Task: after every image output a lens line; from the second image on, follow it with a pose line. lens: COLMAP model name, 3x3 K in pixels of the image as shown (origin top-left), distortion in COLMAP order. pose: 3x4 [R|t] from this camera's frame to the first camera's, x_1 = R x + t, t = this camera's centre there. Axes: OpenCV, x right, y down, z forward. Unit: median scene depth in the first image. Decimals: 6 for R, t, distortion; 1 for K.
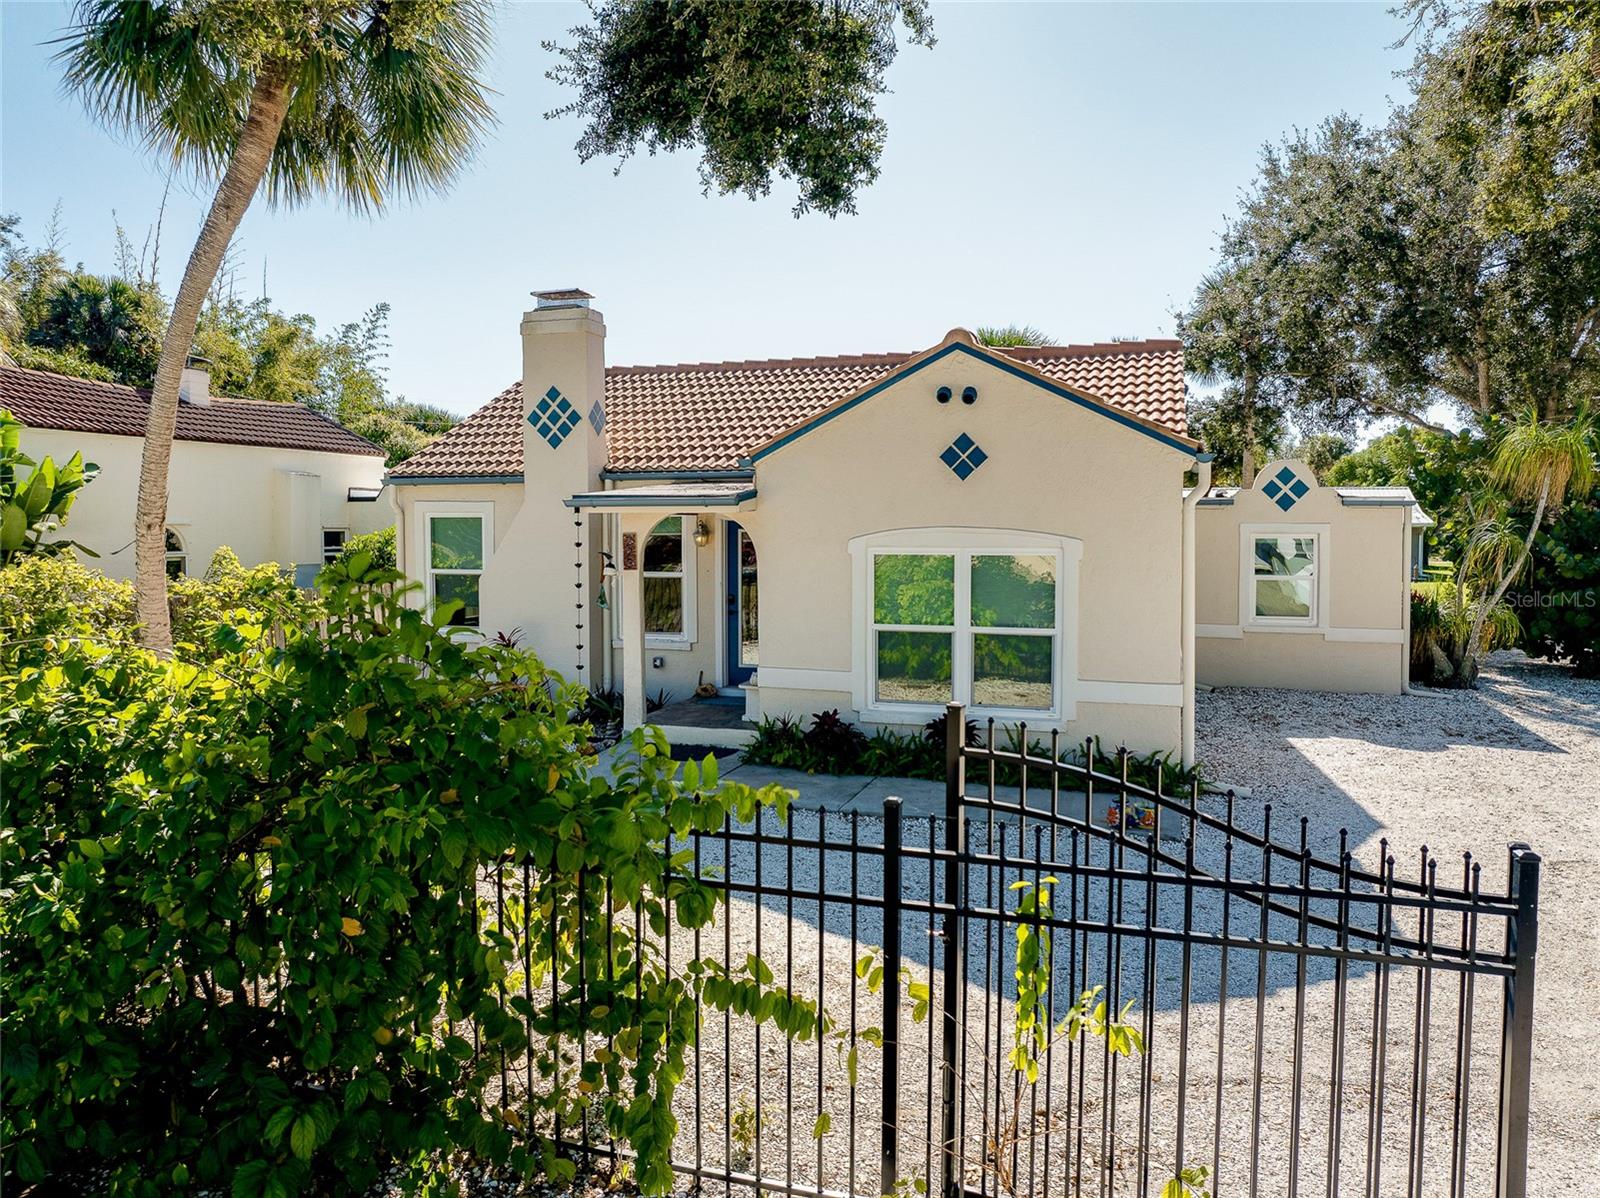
lens RADIAL K [[1125.9, 0, 805.2], [0, 1125.9, 591.7], [0, 0, 1]] dist [-0.040816, 0.001798]
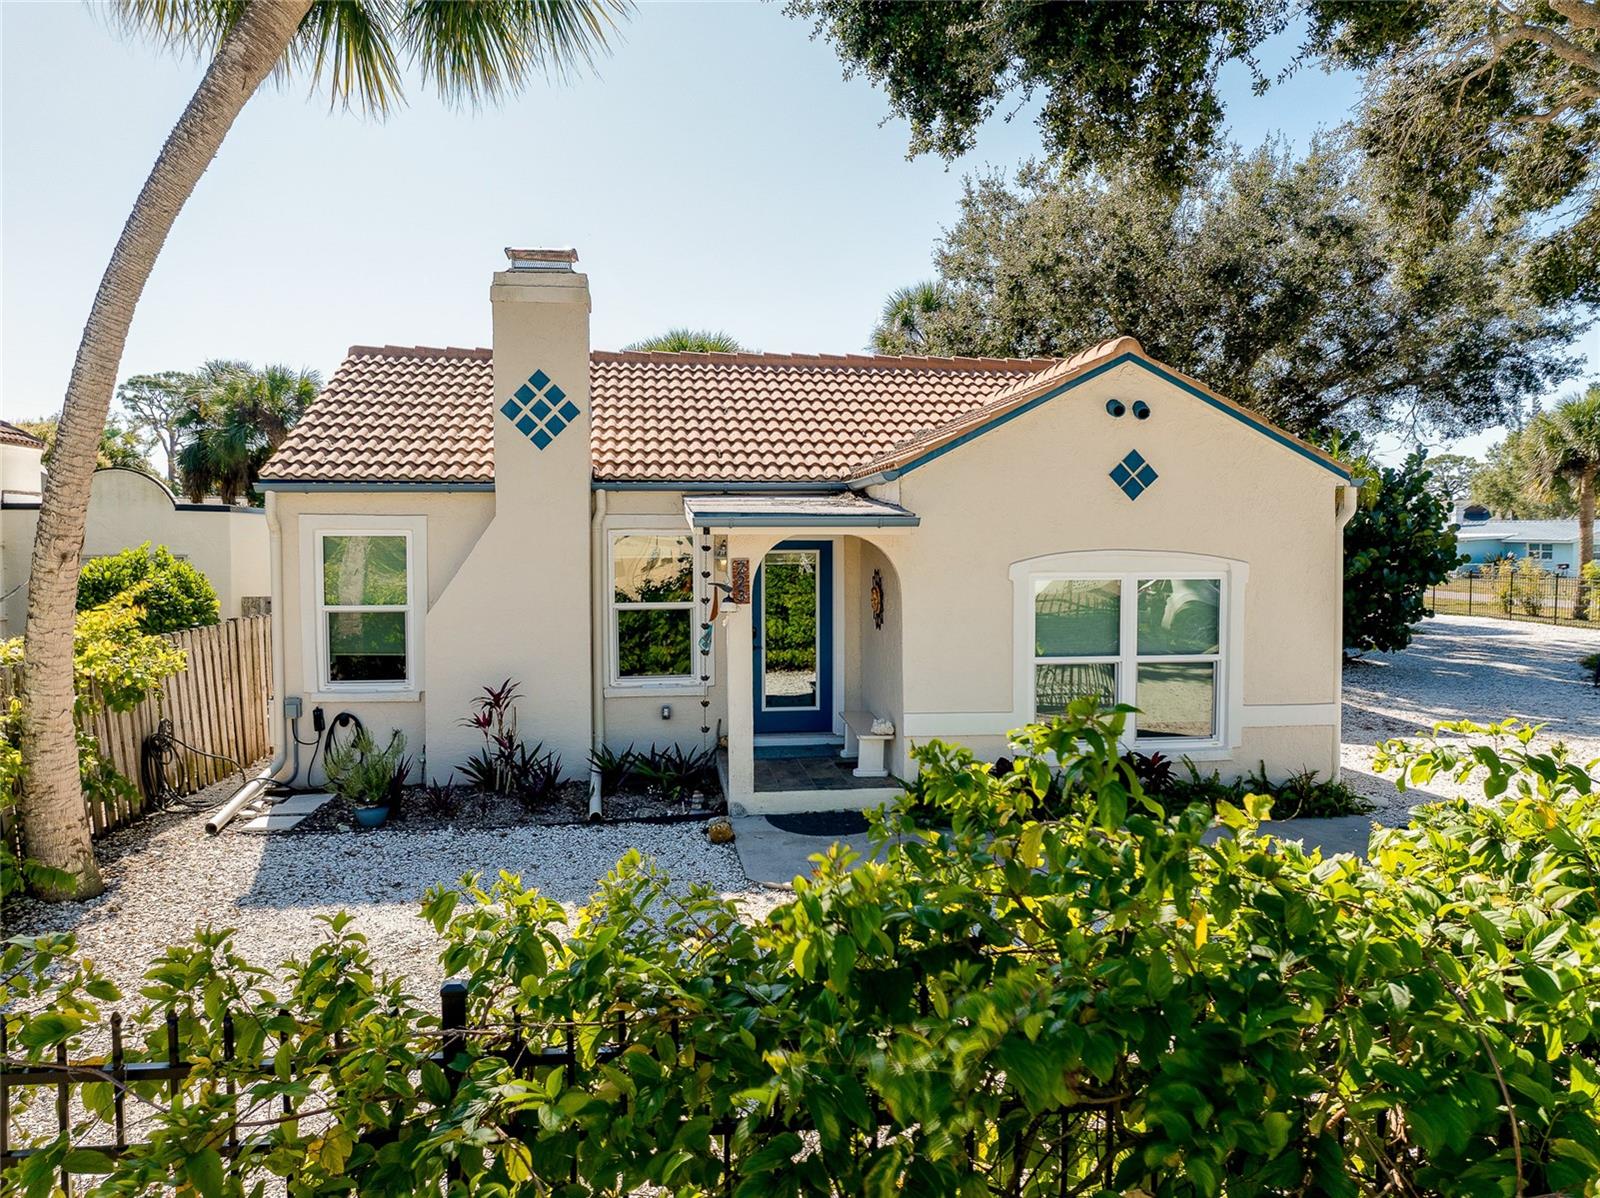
lens RADIAL K [[1127.4, 0, 797.6], [0, 1127.4, 586.0], [0, 0, 1]] dist [-0.037712, 0.012408]
pose [[0.906414, -0.020343, 0.421900, -0.395305], [0.025052, 0.999670, -0.005619, -0.023021], [-0.421647, 0.015663, 0.906625, 0.212897]]
